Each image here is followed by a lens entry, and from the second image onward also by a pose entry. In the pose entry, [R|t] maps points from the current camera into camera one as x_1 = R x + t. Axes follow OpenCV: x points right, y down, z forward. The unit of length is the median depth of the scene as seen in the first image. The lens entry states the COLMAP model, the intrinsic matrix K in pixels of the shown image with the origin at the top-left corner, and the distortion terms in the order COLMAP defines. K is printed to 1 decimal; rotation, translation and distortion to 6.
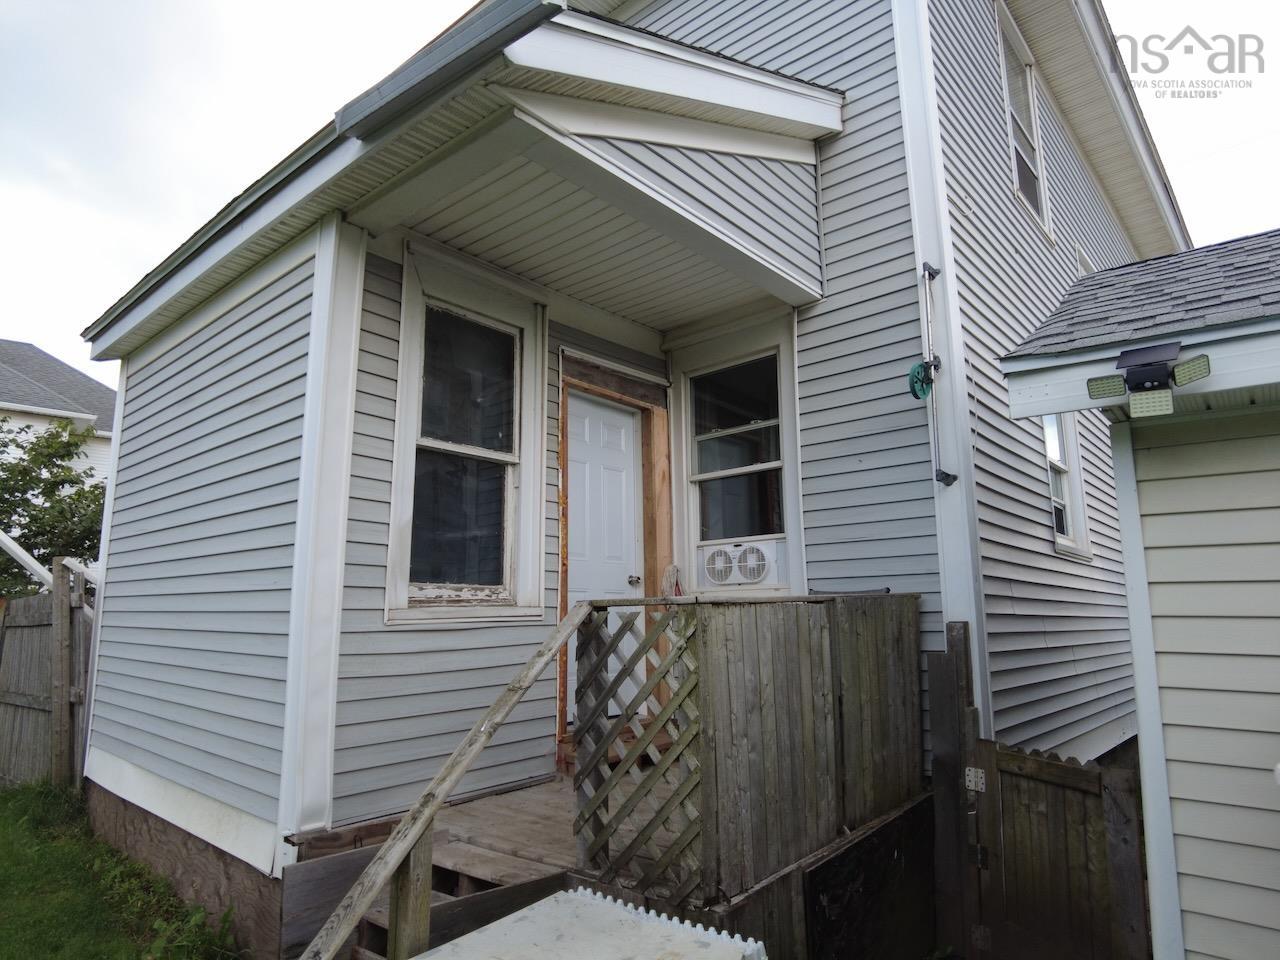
lens RADIAL K [[778.2, 0, 638.6], [0, 778.2, 495.2], [0, 0, 1]] dist [-0.029050, -0.000244]
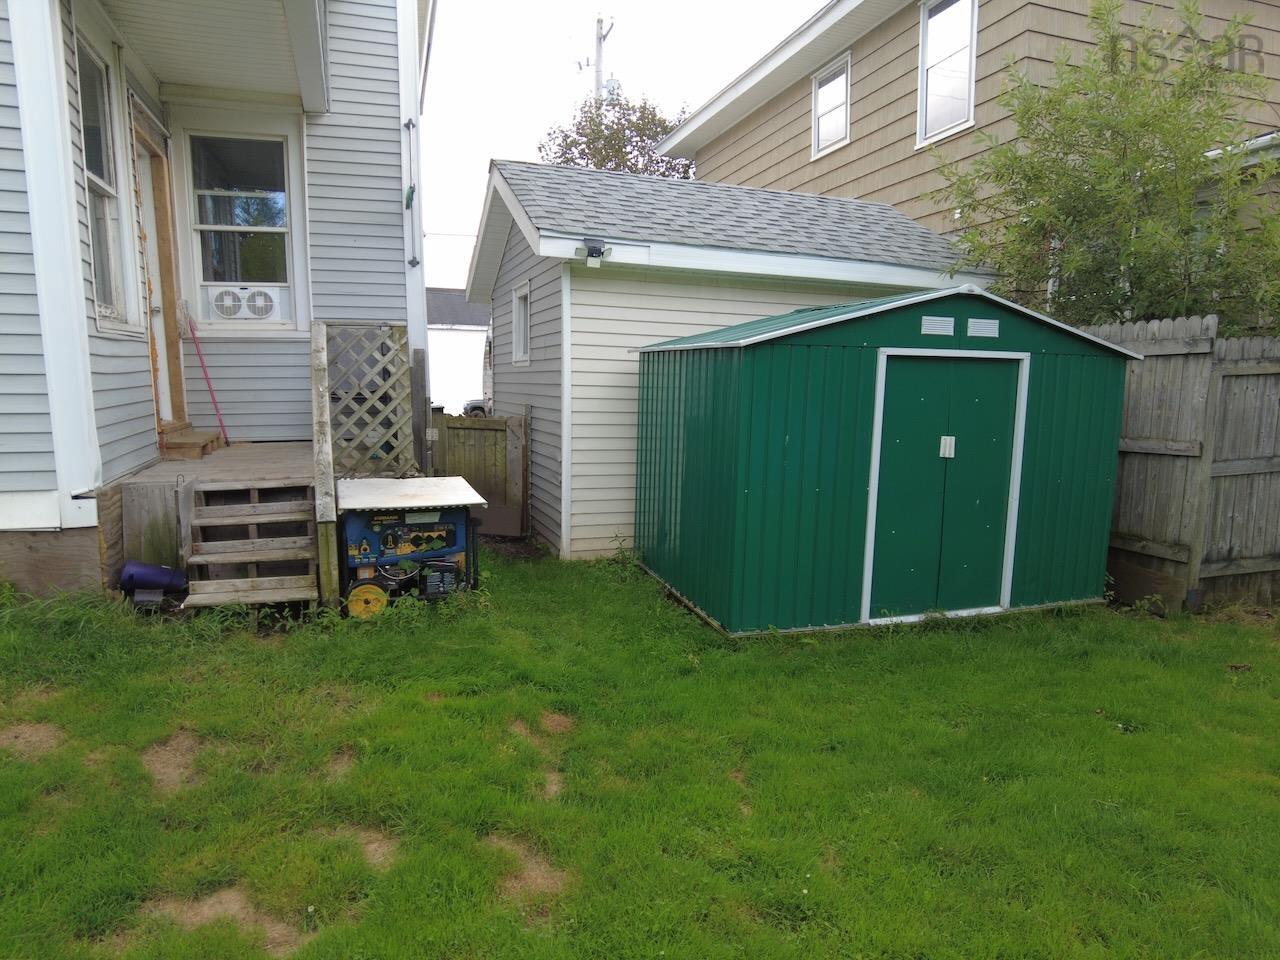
lens RADIAL K [[778.2, 0, 638.6], [0, 778.2, 495.2], [0, 0, 1]] dist [-0.029050, -0.000244]
pose [[0.495017, -0.117759, 0.860866, -0.735110], [-0.145825, 0.965461, 0.215919, 0.025392], [-0.856559, -0.232419, 0.460747, -0.249589]]
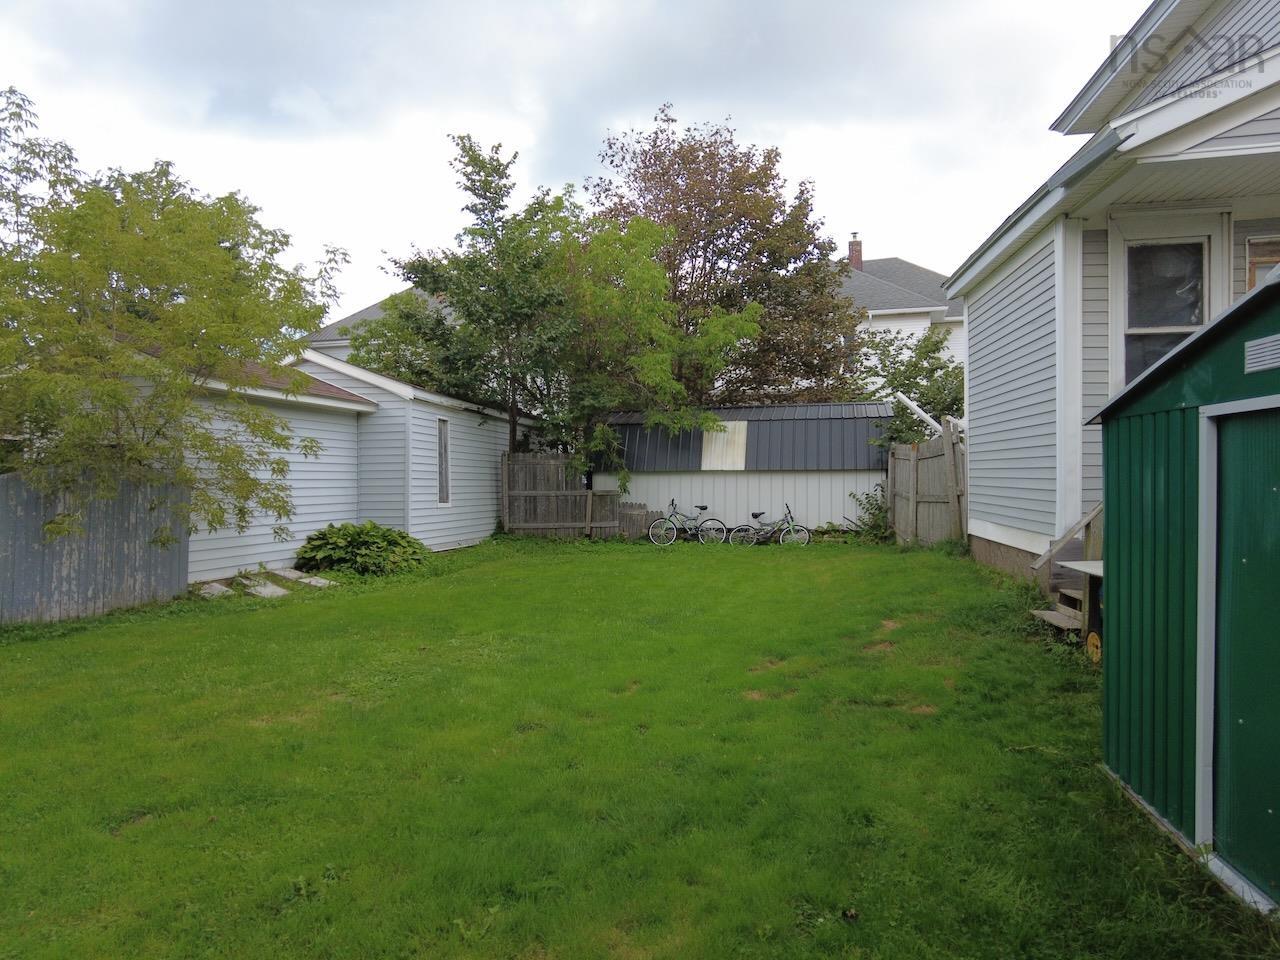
lens RADIAL K [[778.2, 0, 638.6], [0, 778.2, 495.2], [0, 0, 1]] dist [-0.029050, -0.000244]
pose [[0.534761, 0.015007, -0.844870, 0.470435], [0.144401, 0.983512, 0.108868, -0.044650], [0.832574, -0.180218, 0.523776, -0.689485]]
